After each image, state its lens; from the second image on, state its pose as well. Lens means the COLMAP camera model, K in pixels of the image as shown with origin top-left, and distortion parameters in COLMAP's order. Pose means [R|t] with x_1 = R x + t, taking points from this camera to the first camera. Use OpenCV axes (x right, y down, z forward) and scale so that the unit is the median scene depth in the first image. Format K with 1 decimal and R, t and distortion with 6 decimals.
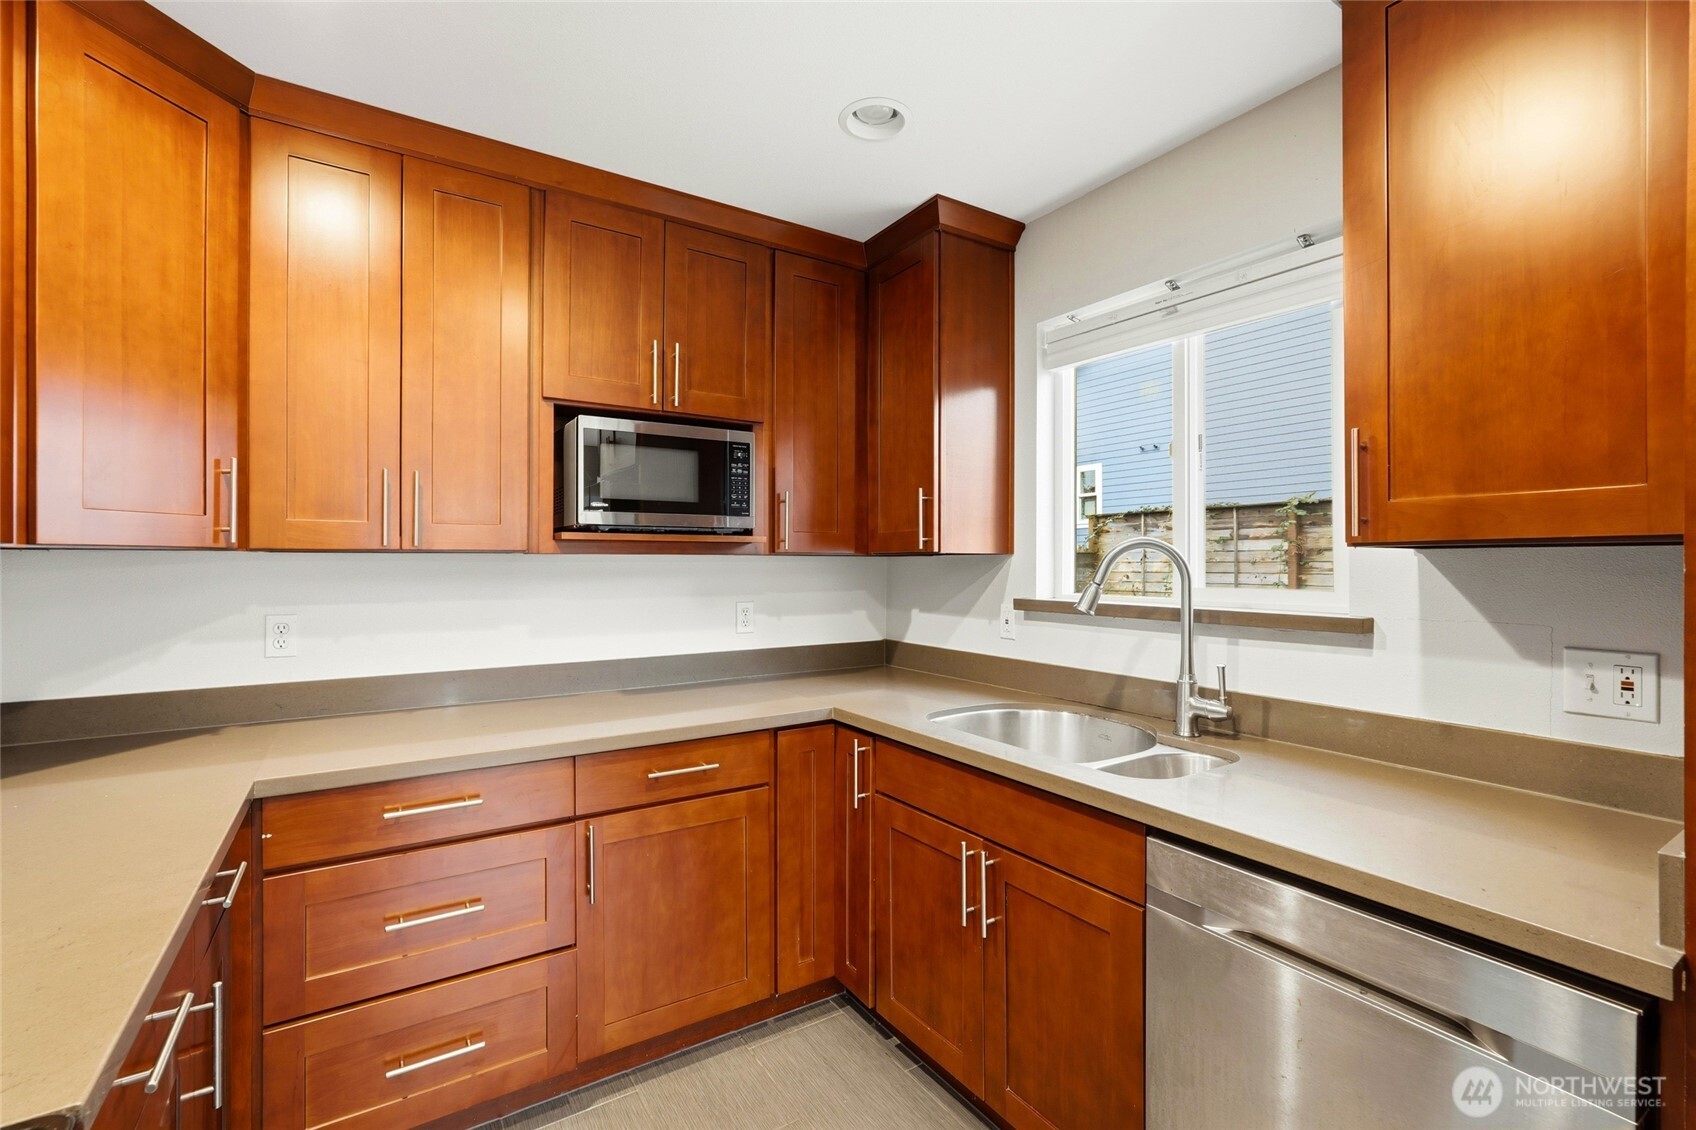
lens RADIAL K [[745.1, 0, 850.4], [0, 745.1, 560.7], [0, 0, 1]] dist [-0.014810, 0.006256]
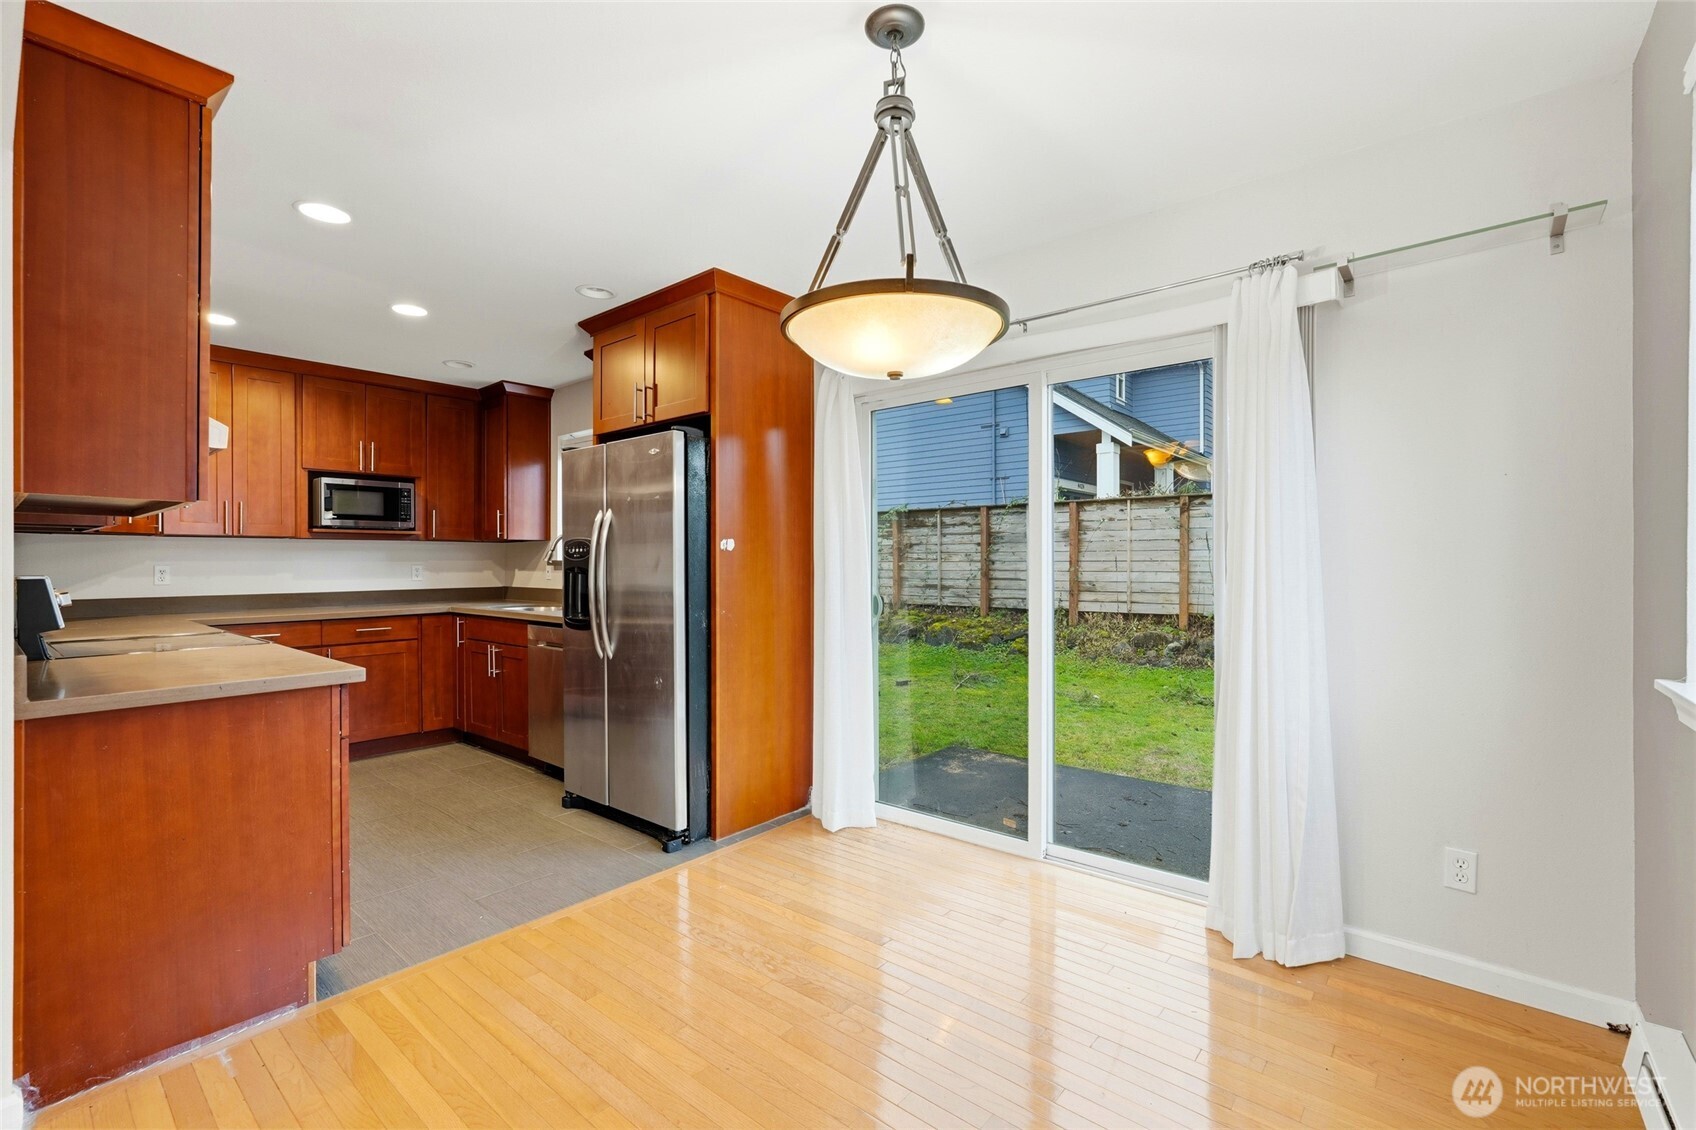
lens RADIAL K [[745.1, 0, 847.4], [0, 745.1, 563.9], [0, 0, 1]] dist [-0.014810, 0.006256]
pose [[0.958166, -0.002487, 0.286201, 0.495385], [0.000466, 0.999974, 0.007129, 0.050833], [-0.286212, -0.006697, 0.958143, -1.535471]]
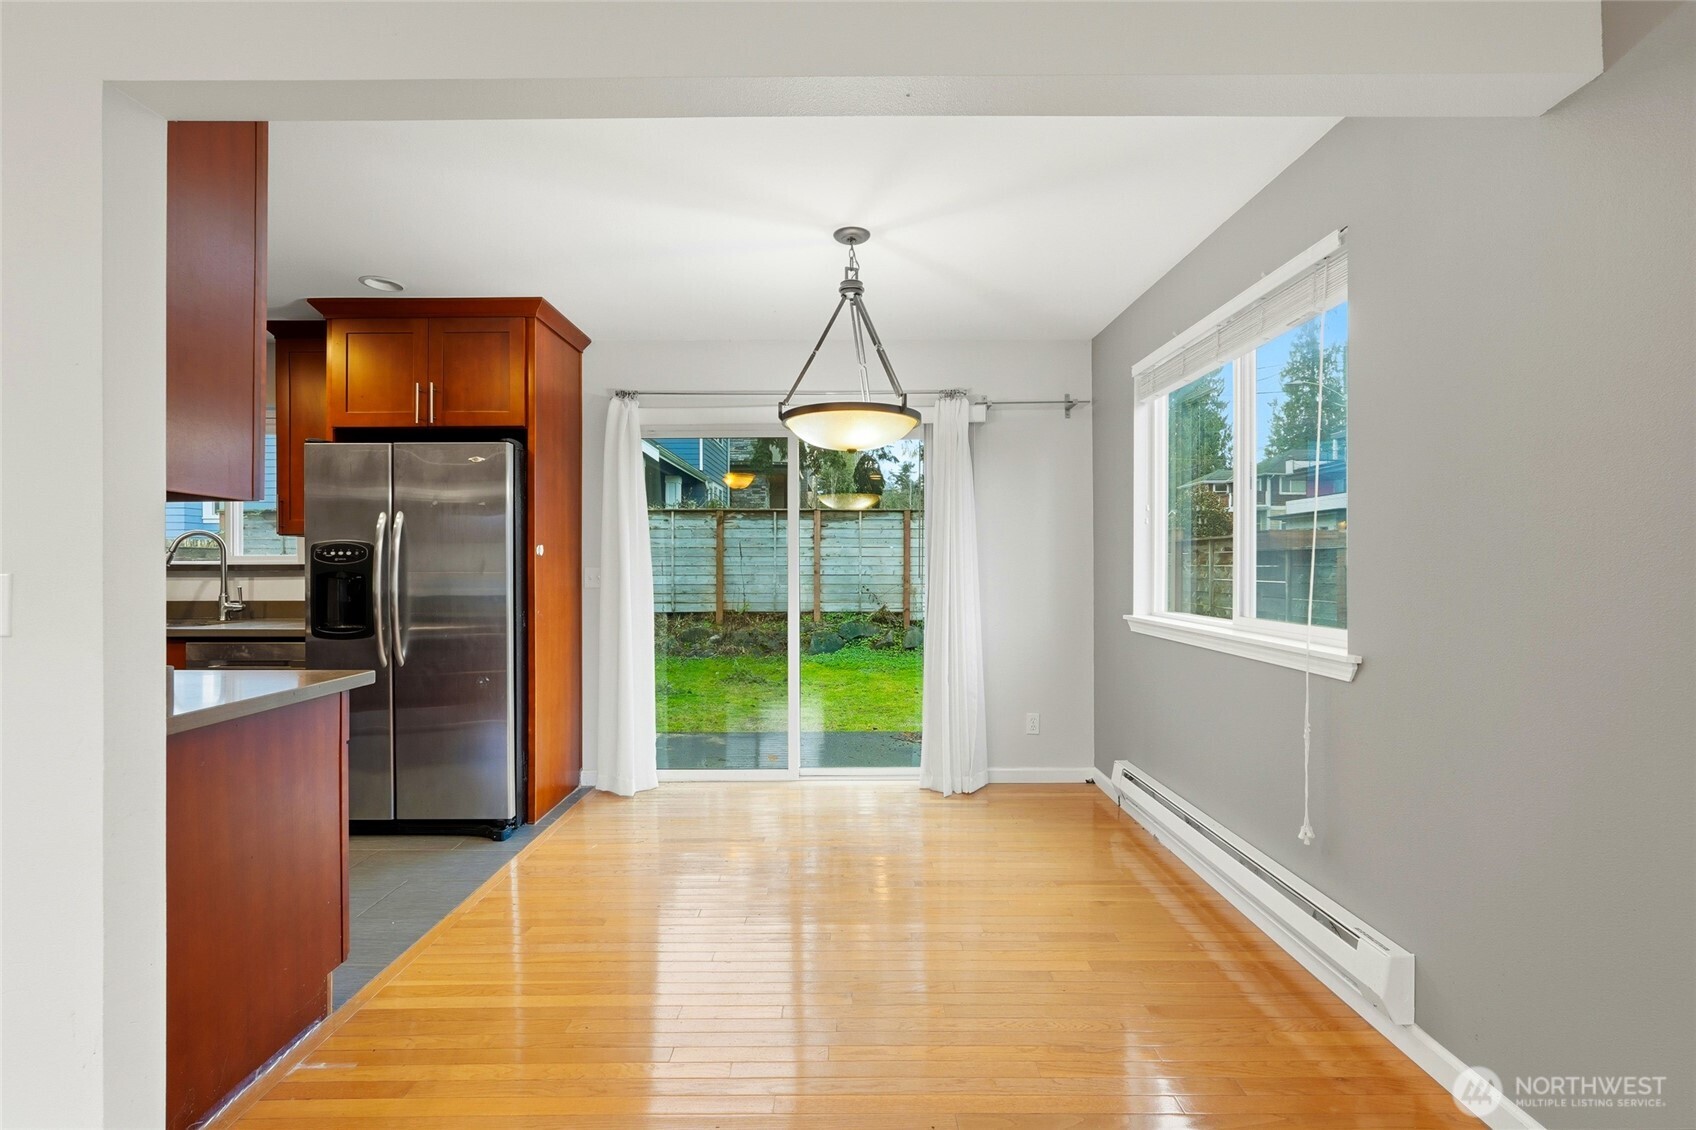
lens RADIAL K [[745.1, 0, 848.3], [0, 745.1, 567.0], [0, 0, 1]] dist [-0.014810, 0.006256]
pose [[0.547938, -0.001972, 0.836516, -0.314520], [-0.002311, 0.999990, 0.003871, 0.050764], [-0.836516, -0.004054, 0.547928, -1.487808]]
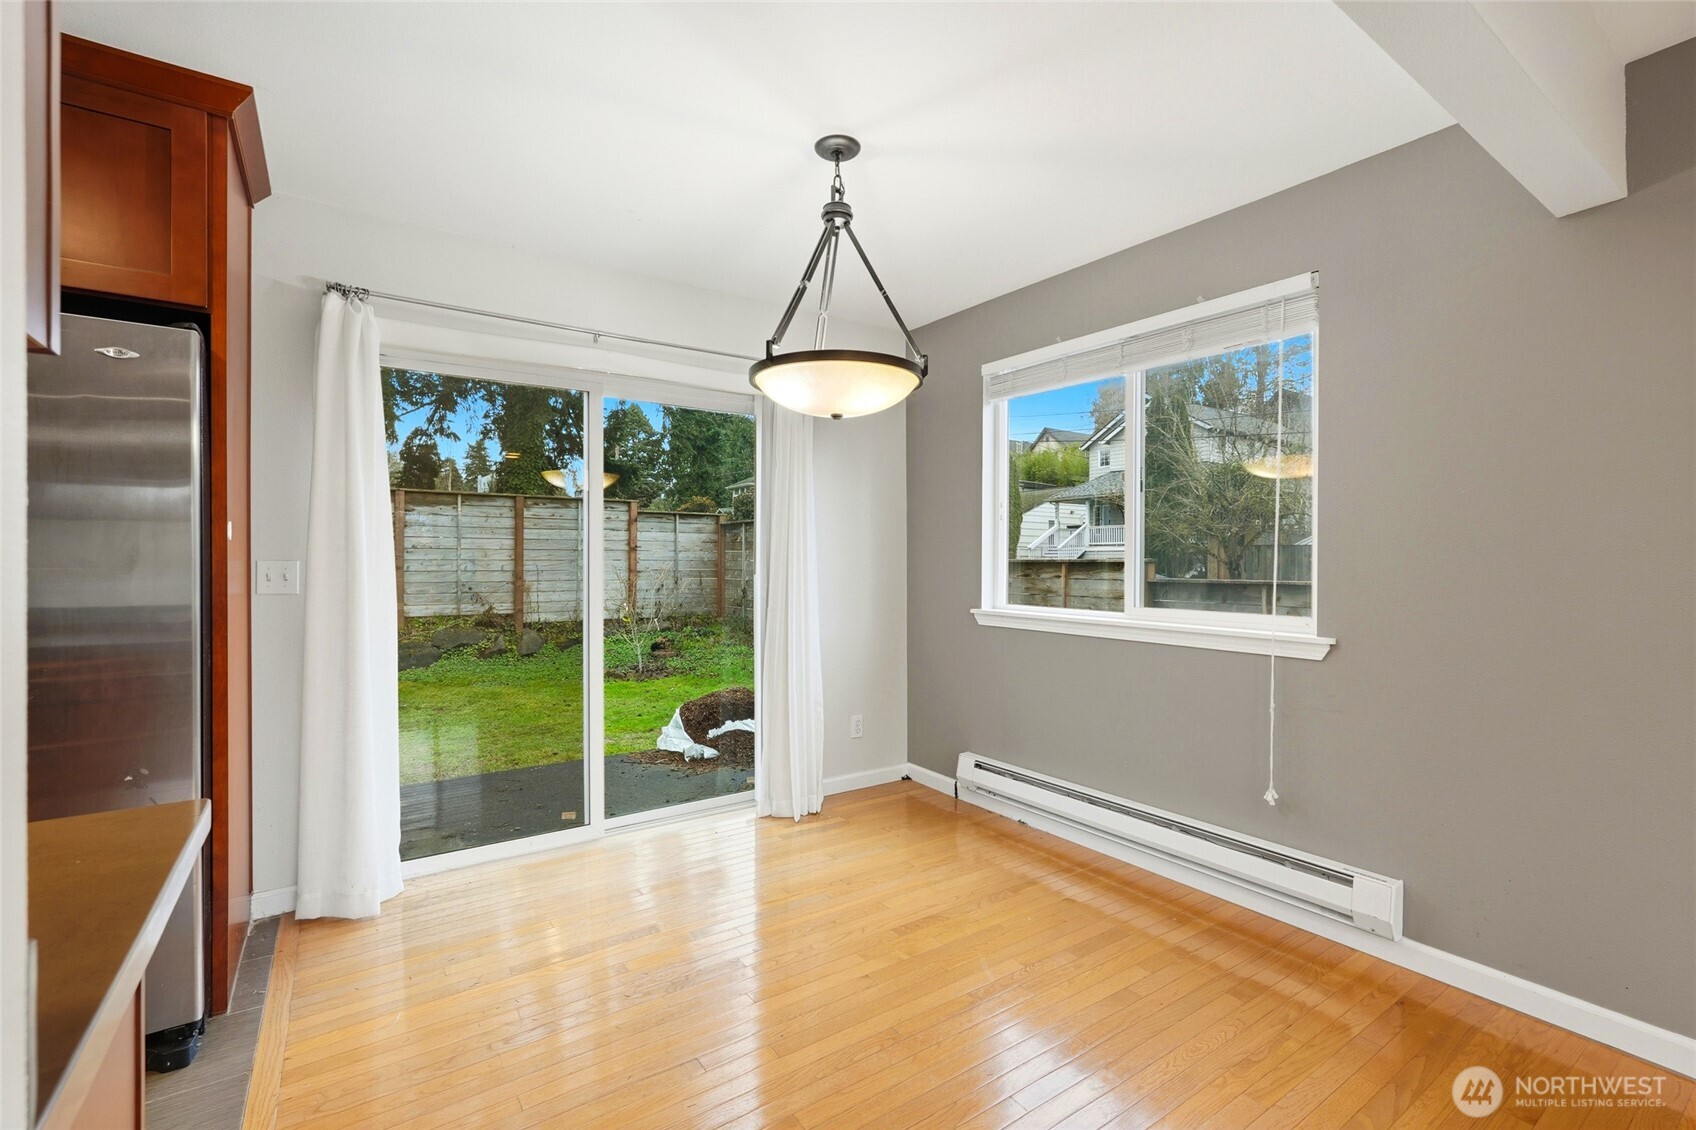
lens RADIAL K [[745.1, 0, 841.6], [0, 745.1, 558.5], [0, 0, 1]] dist [-0.014810, 0.006256]
pose [[-0.023264, 0.003521, 0.999723, -0.269605], [-0.006944, 0.999969, -0.003684, 0.056132], [-0.999705, -0.007027, -0.023239, -0.760353]]
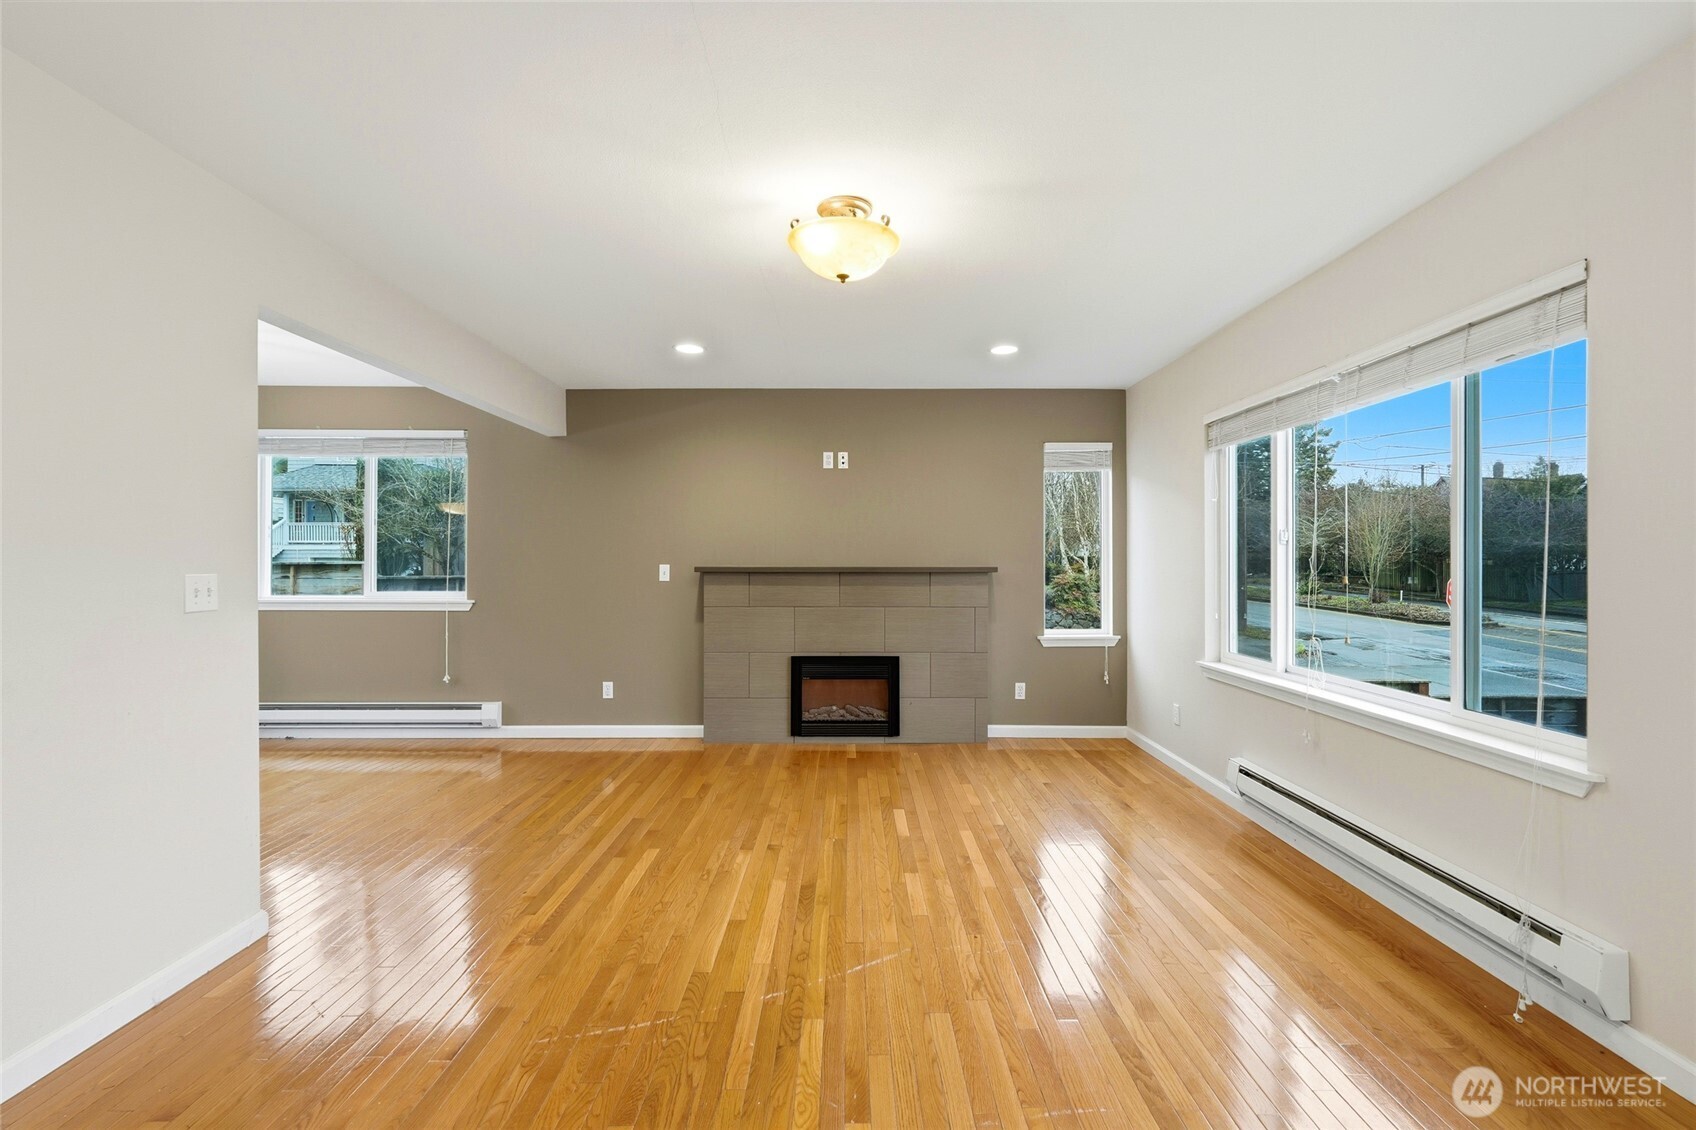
lens RADIAL K [[745.1, 0, 855.7], [0, 745.1, 558.9], [0, 0, 1]] dist [-0.014810, 0.006256]
pose [[-0.844918, 0.002946, 0.534888, -1.507916], [0.000695, 0.999990, -0.004410, 0.044441], [-0.534896, -0.003354, -0.844911, -0.150645]]
